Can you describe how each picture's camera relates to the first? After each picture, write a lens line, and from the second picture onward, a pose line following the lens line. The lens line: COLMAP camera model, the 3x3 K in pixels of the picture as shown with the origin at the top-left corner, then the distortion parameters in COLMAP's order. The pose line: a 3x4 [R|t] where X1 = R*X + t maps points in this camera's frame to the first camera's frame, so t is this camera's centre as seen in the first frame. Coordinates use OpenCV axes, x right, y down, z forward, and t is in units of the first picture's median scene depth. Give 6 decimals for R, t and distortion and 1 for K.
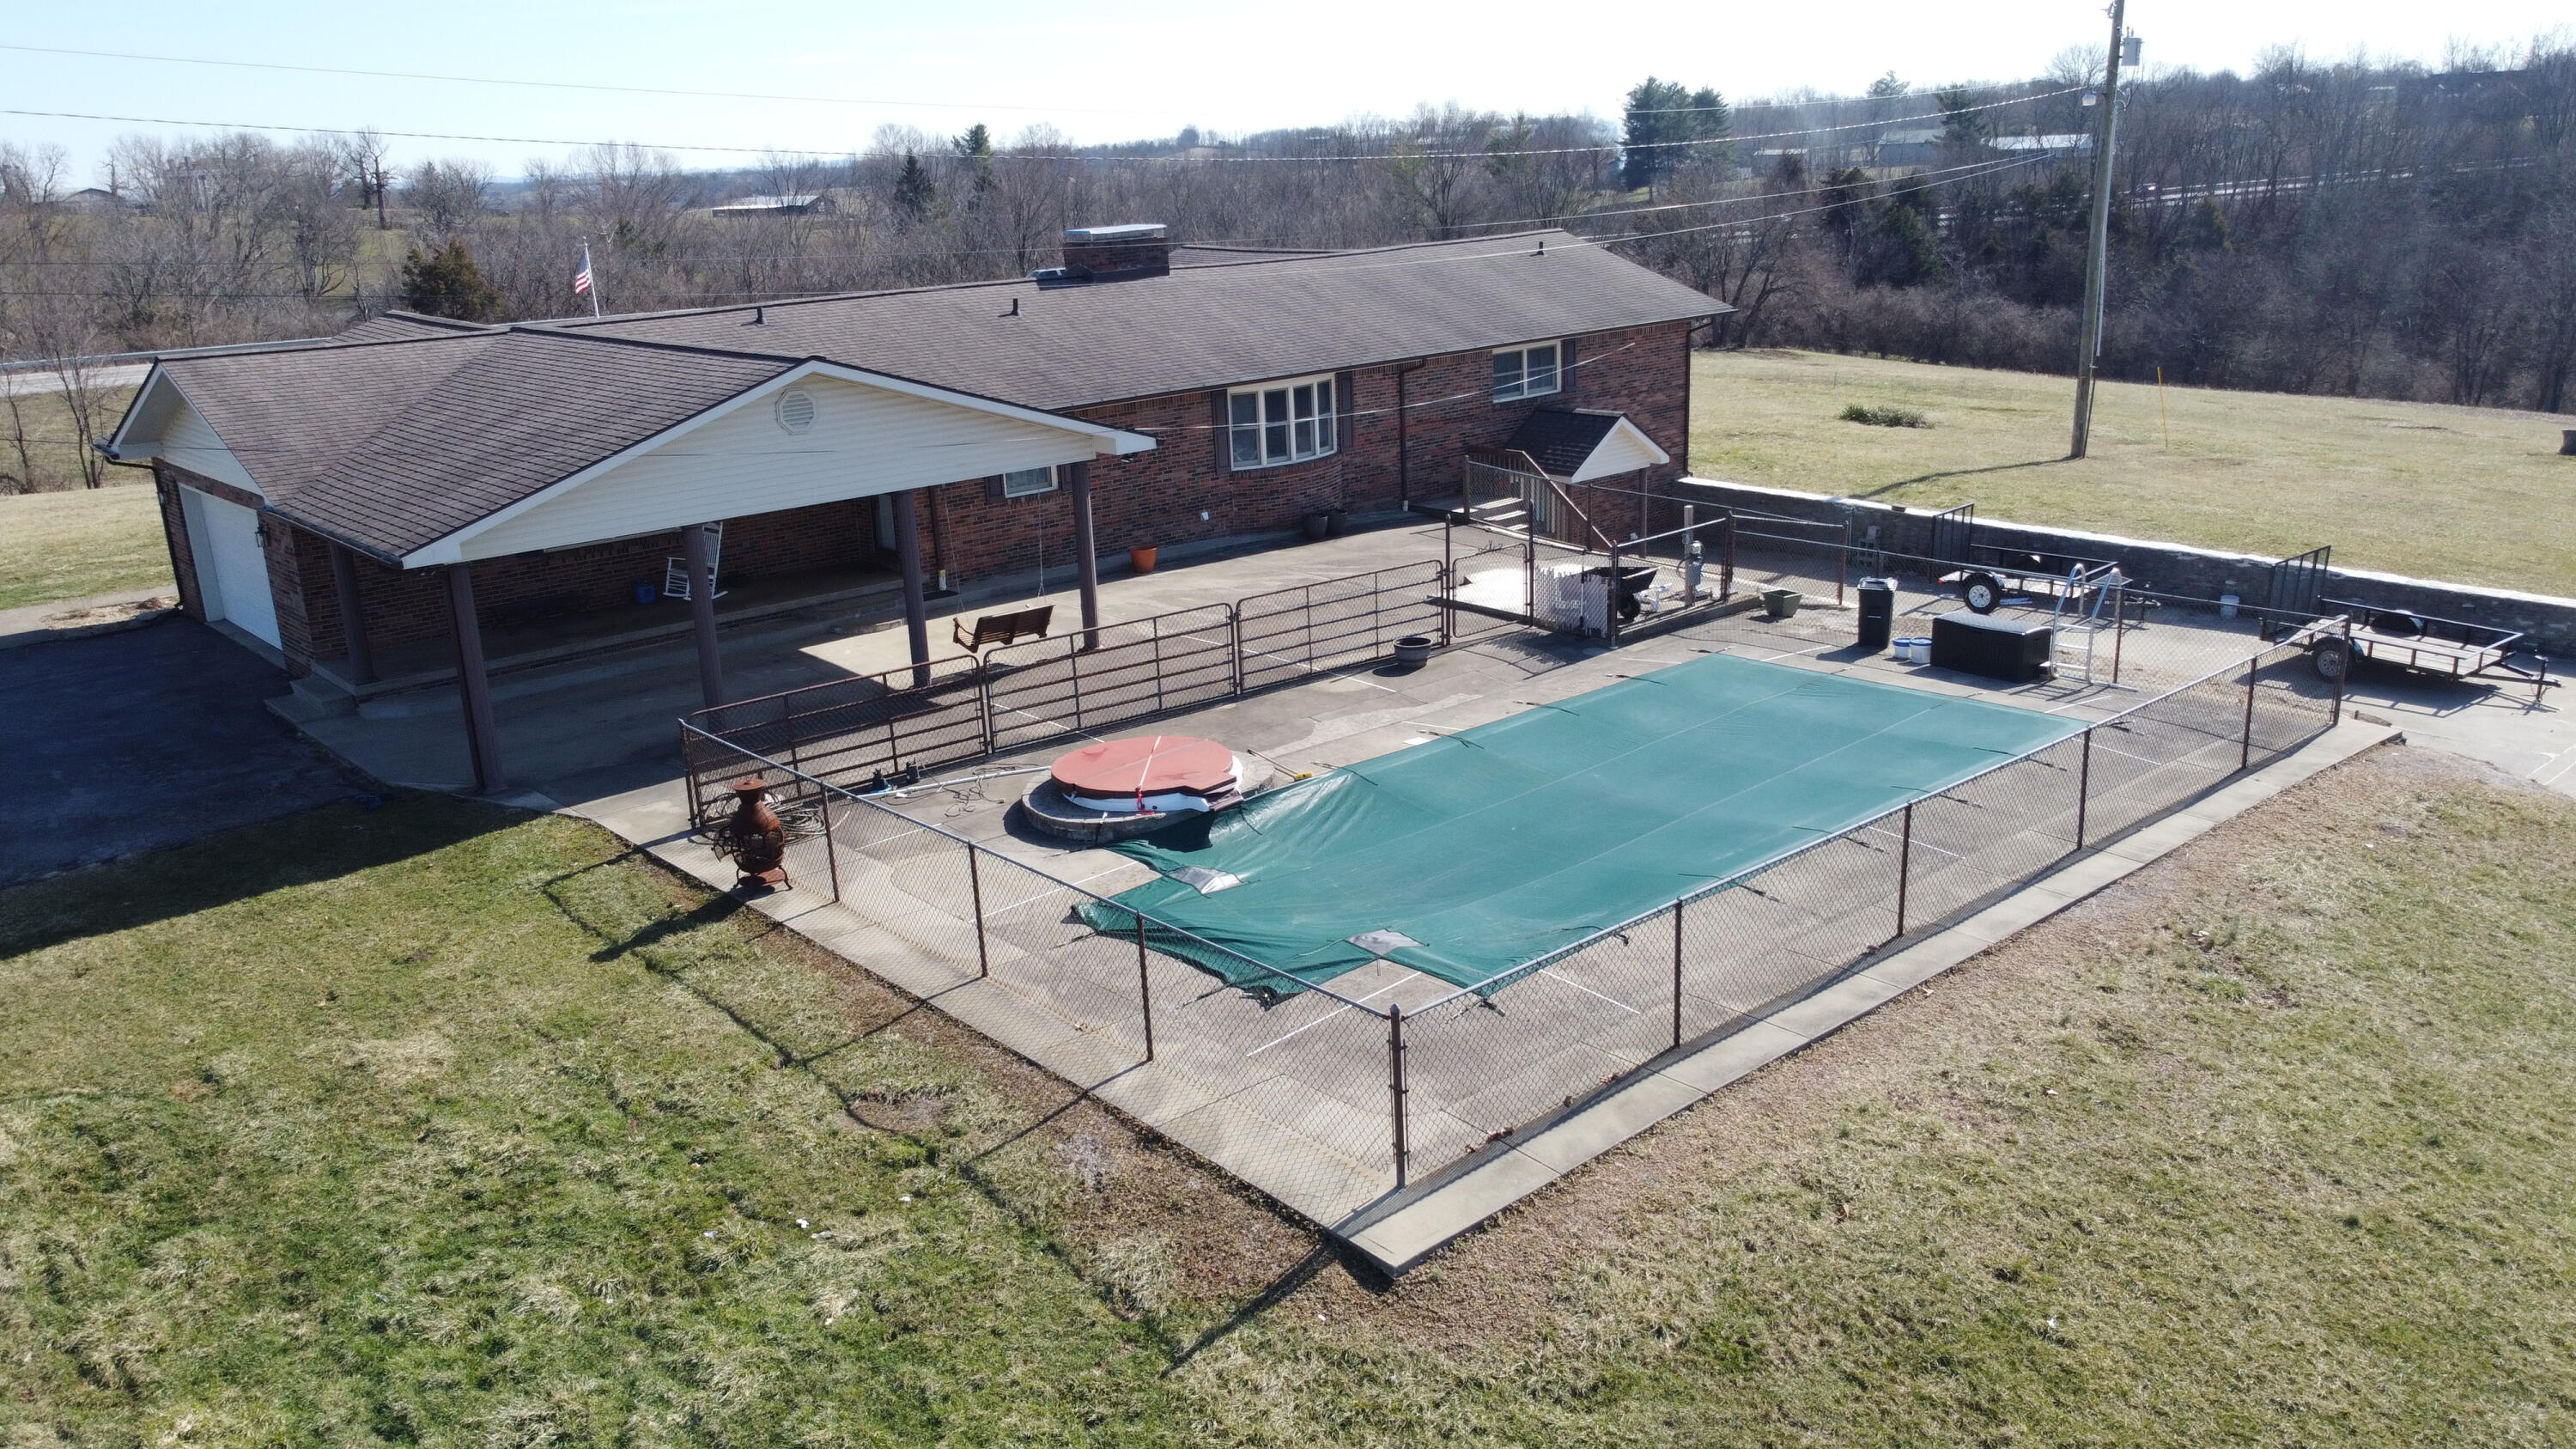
lens RADIAL K [[1979.4, 0, 1348.9], [0, 1979.4, 726.3], [0, 0, 1]] dist [0.000445, -0.001666]
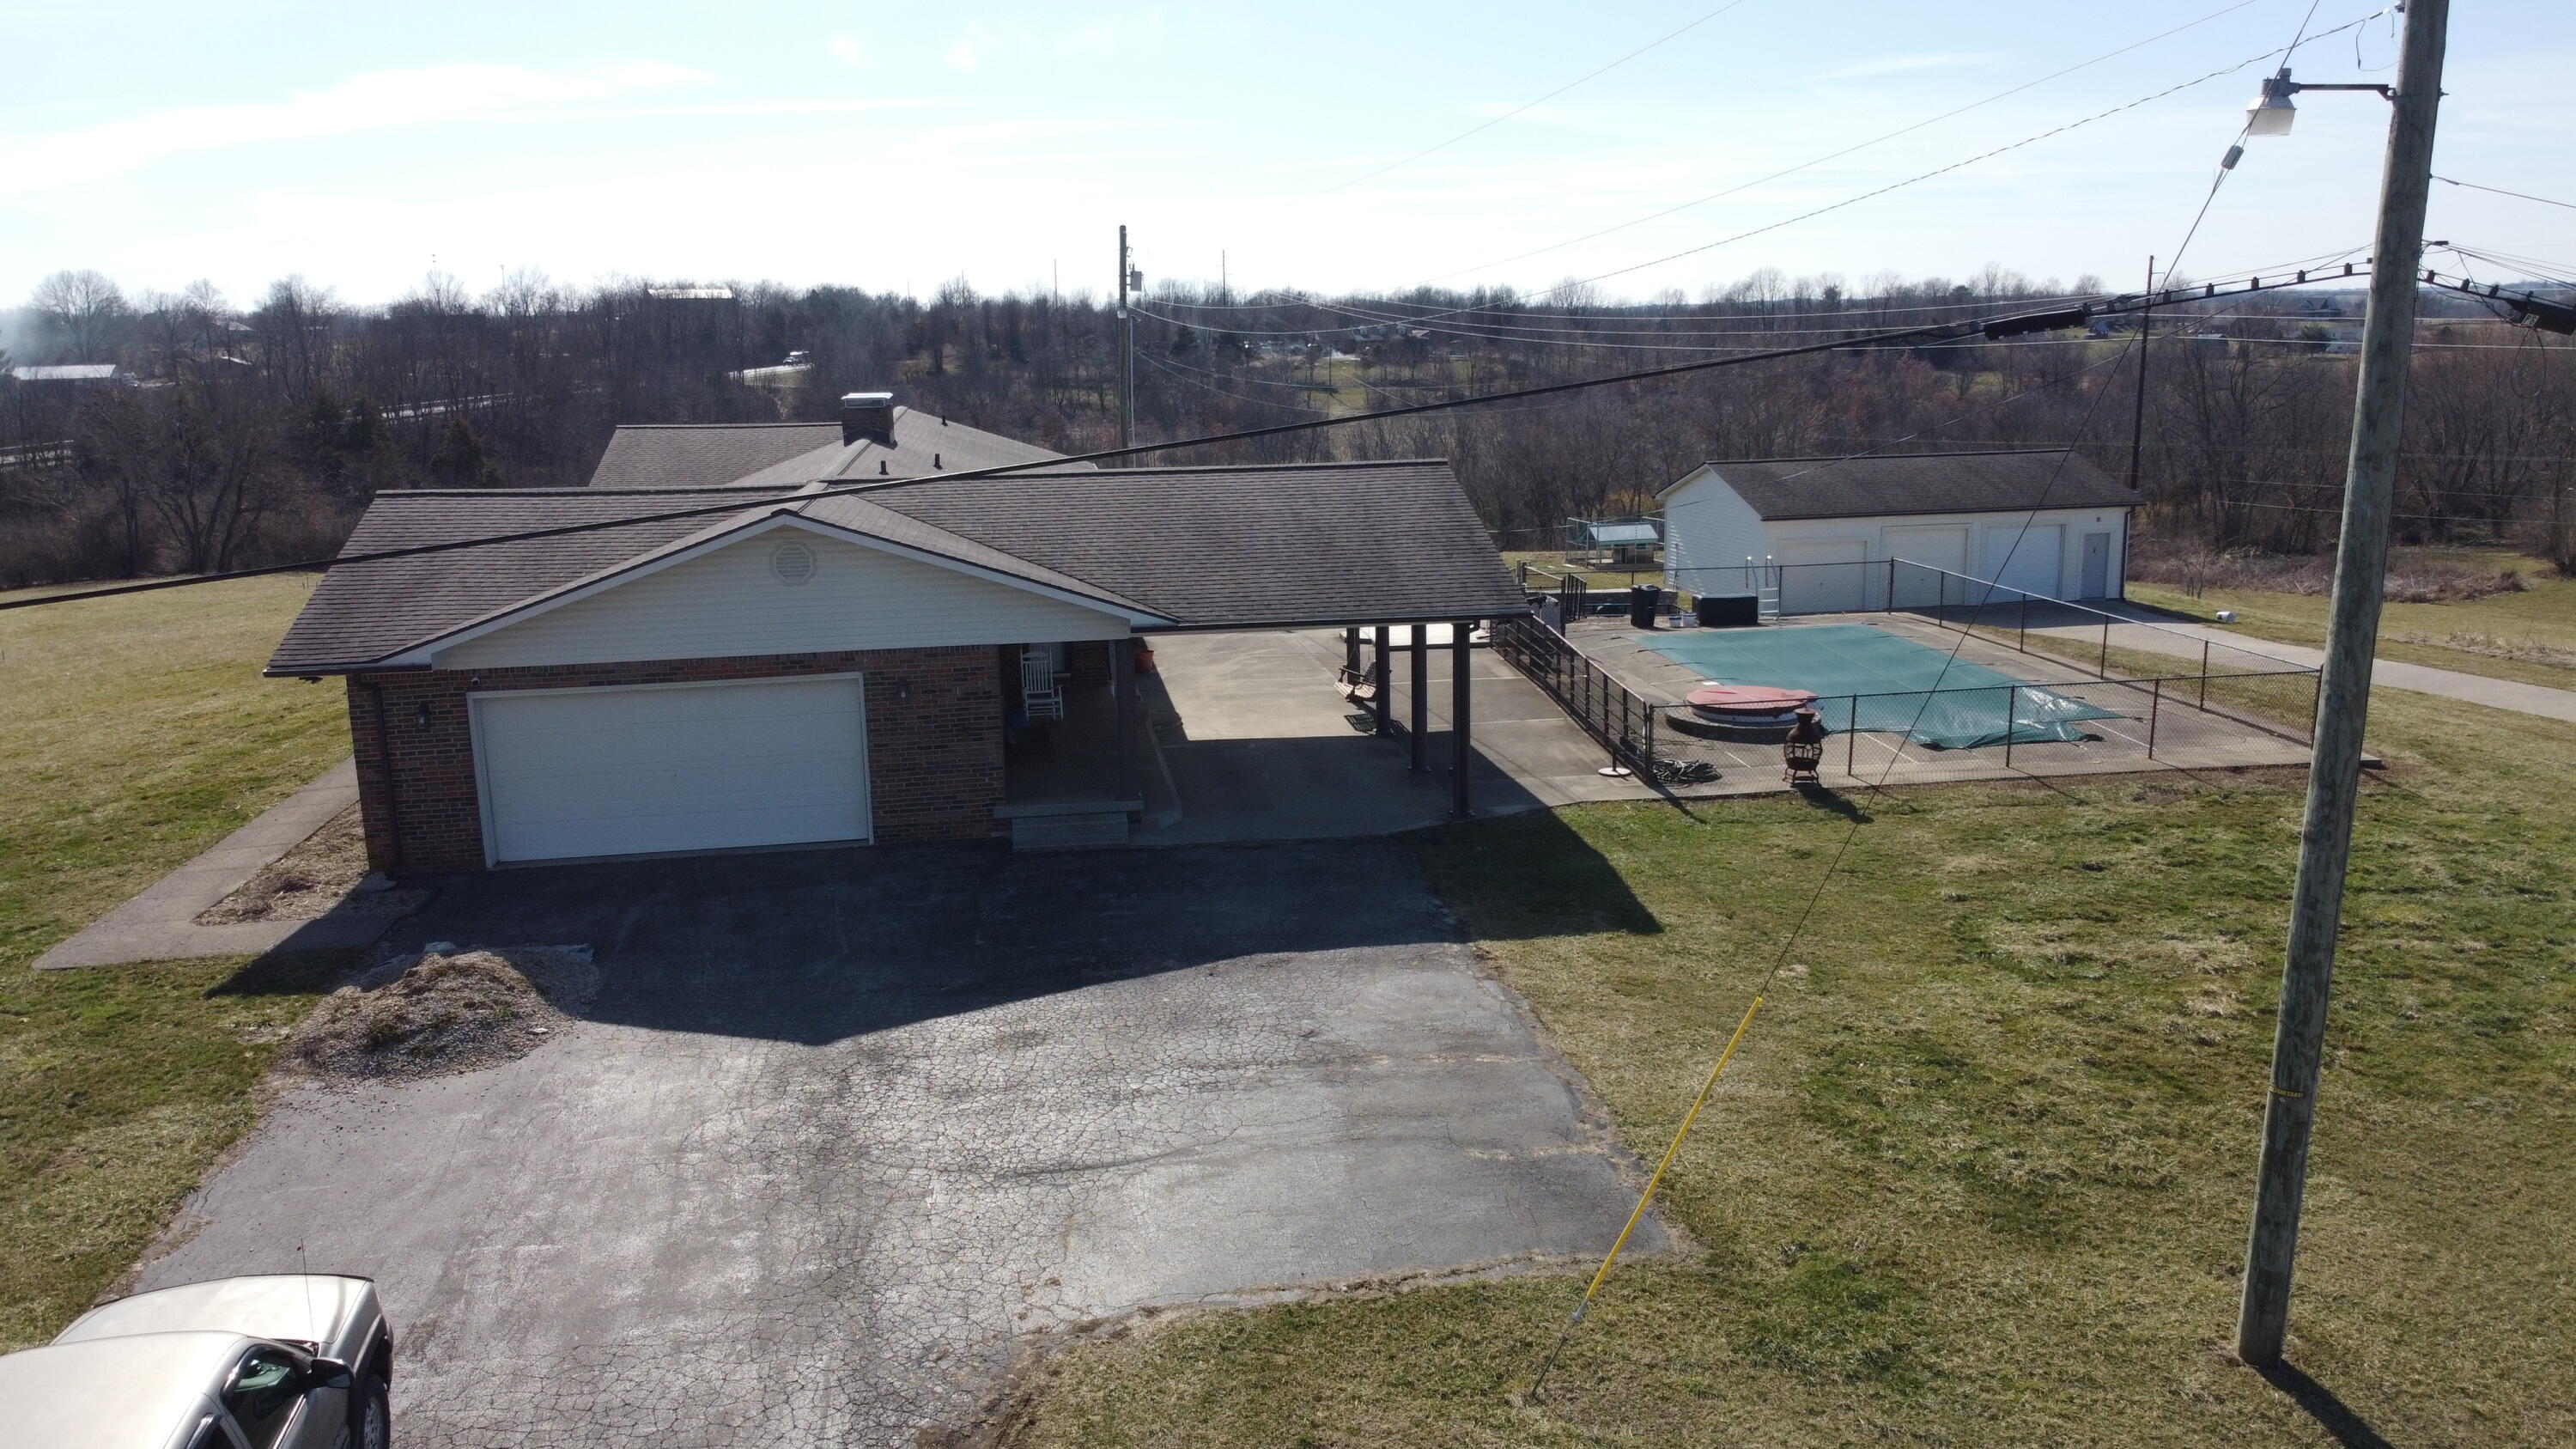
lens RADIAL K [[1979.4, 0, 1348.9], [0, 1979.4, 726.3], [0, 0, 1]] dist [0.000445, -0.001666]
pose [[0.477390, -0.133880, 0.868432, -1.361511], [0.235807, 0.971591, 0.020157, -0.052981], [-0.846460, 0.195160, 0.495398, 0.432940]]
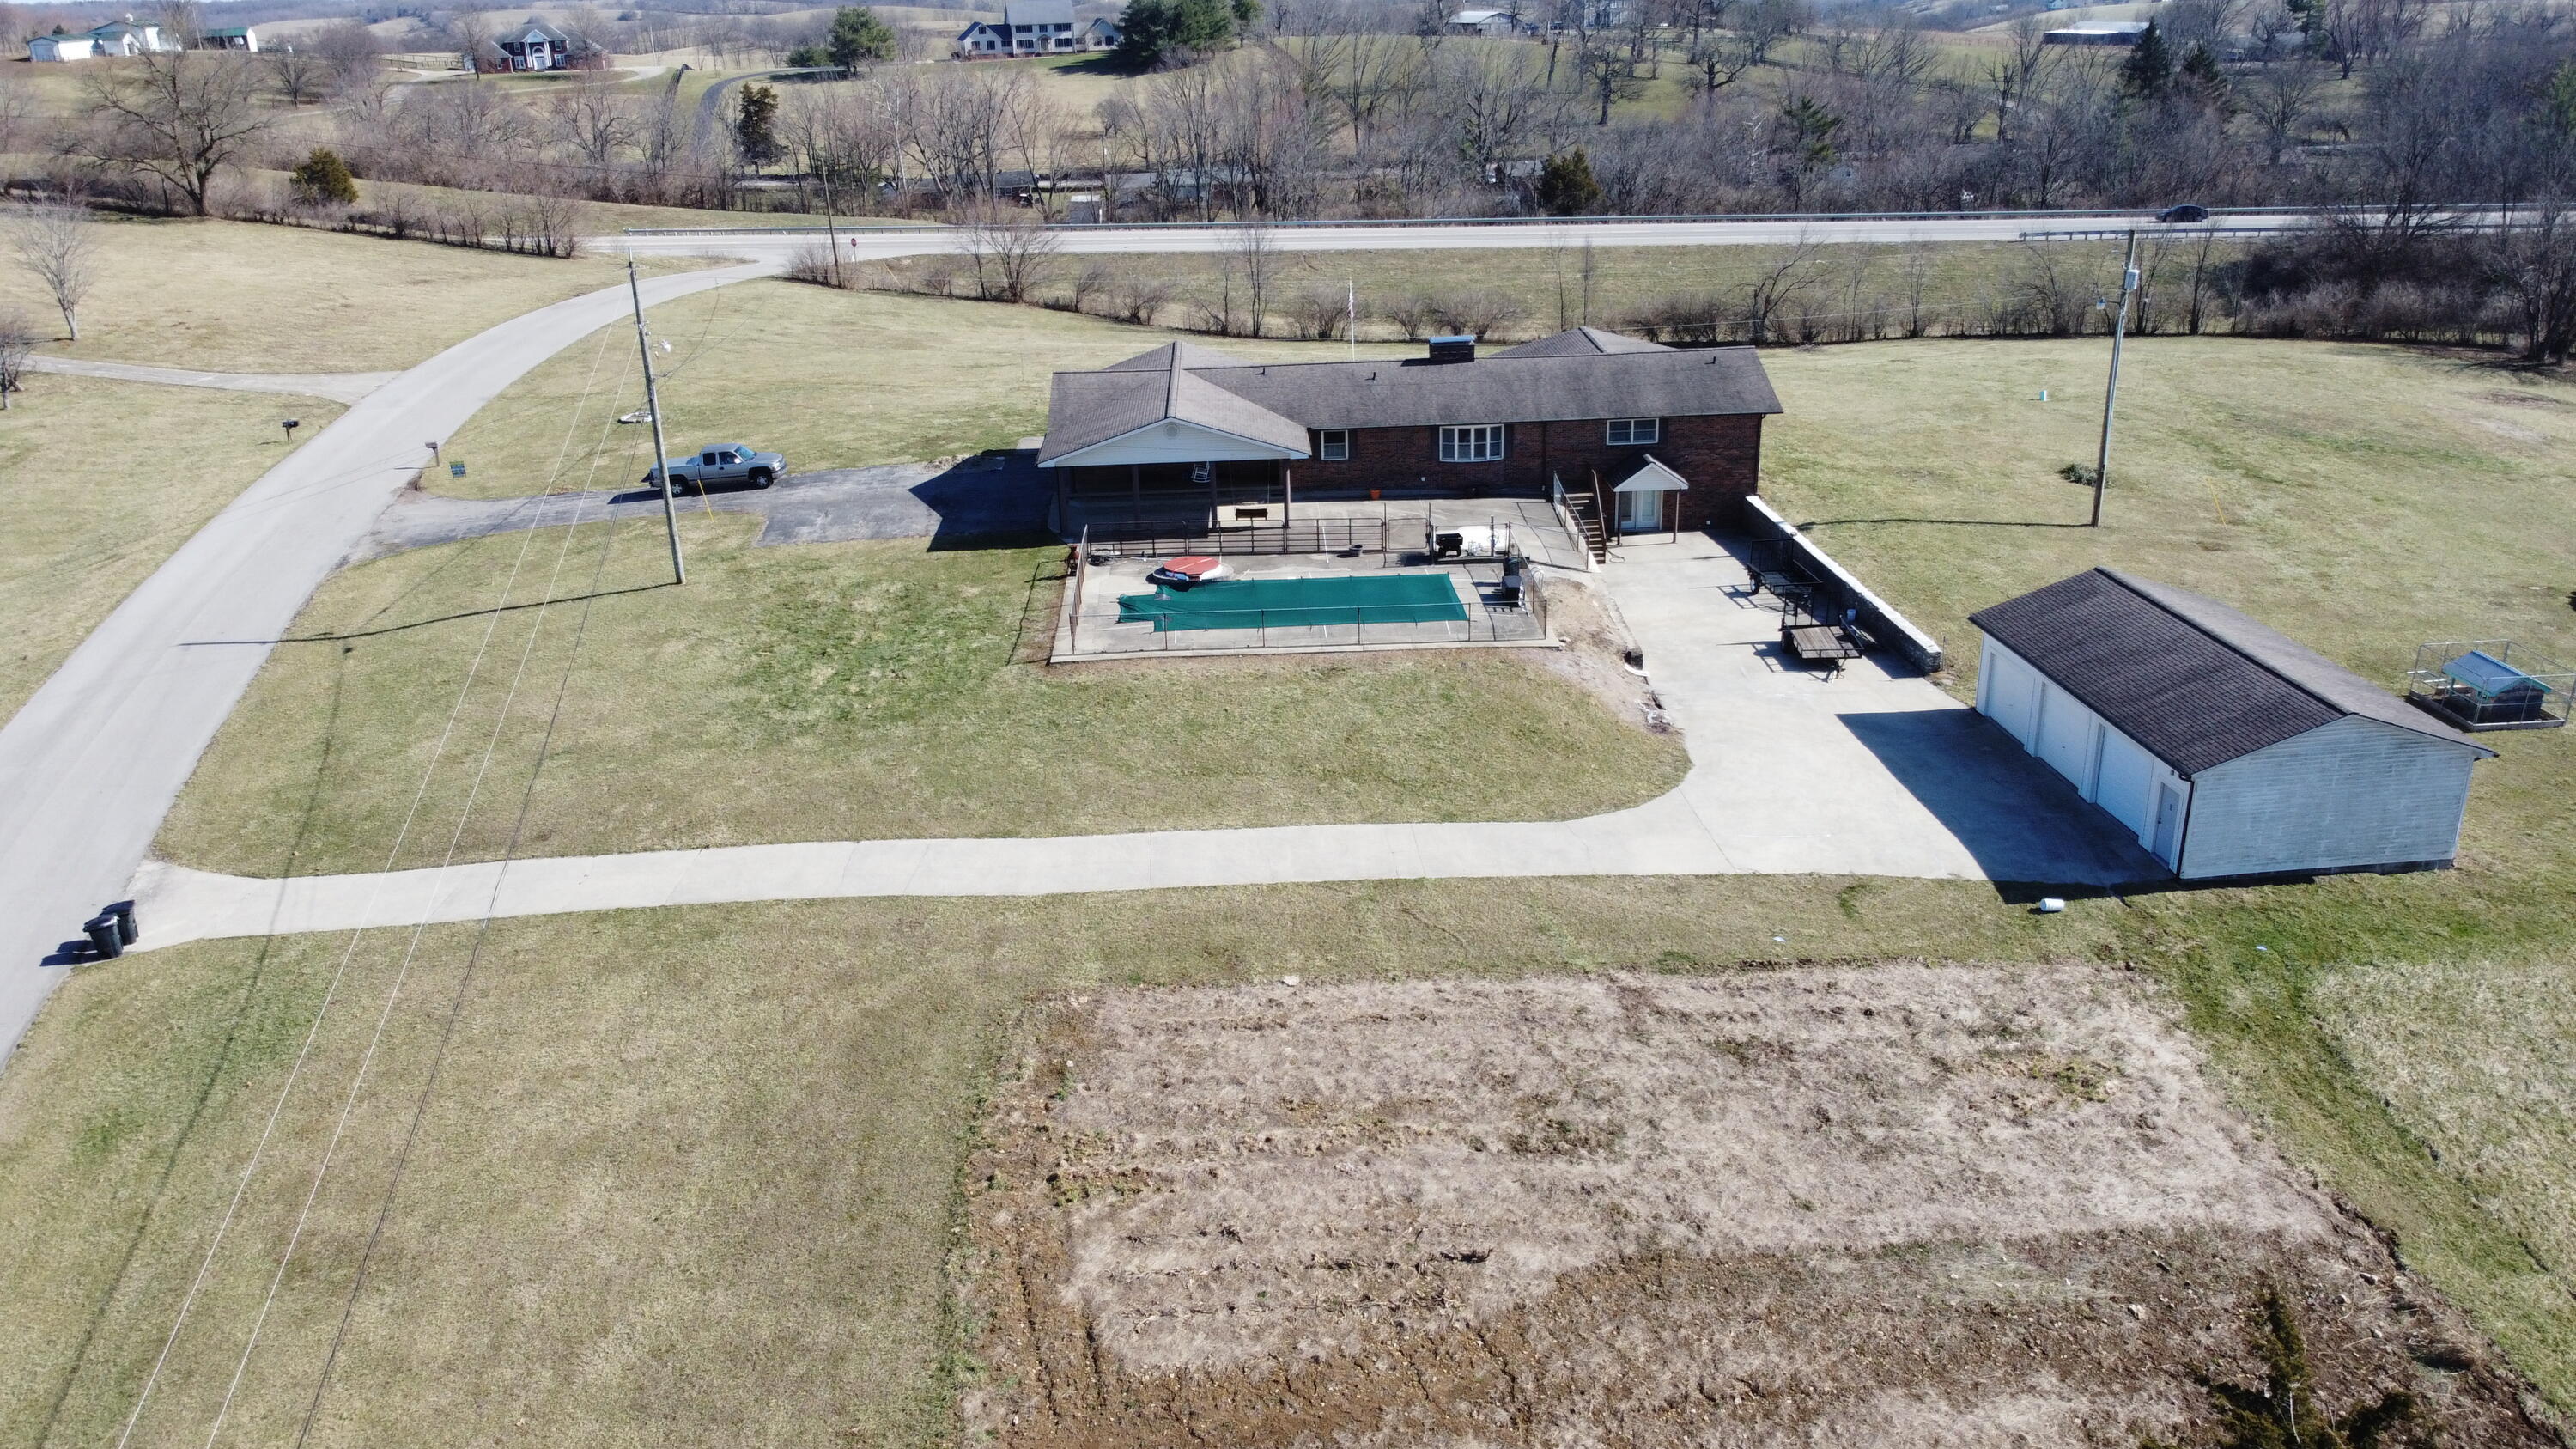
lens RADIAL K [[1979.4, 0, 1348.9], [0, 1979.4, 726.3], [0, 0, 1]] dist [0.000445, -0.001666]
pose [[0.788682, 0.246975, -0.563014, 1.772996], [-0.189935, 0.968847, 0.158934, -0.257358], [0.584727, -0.018412, 0.811021, -1.327246]]
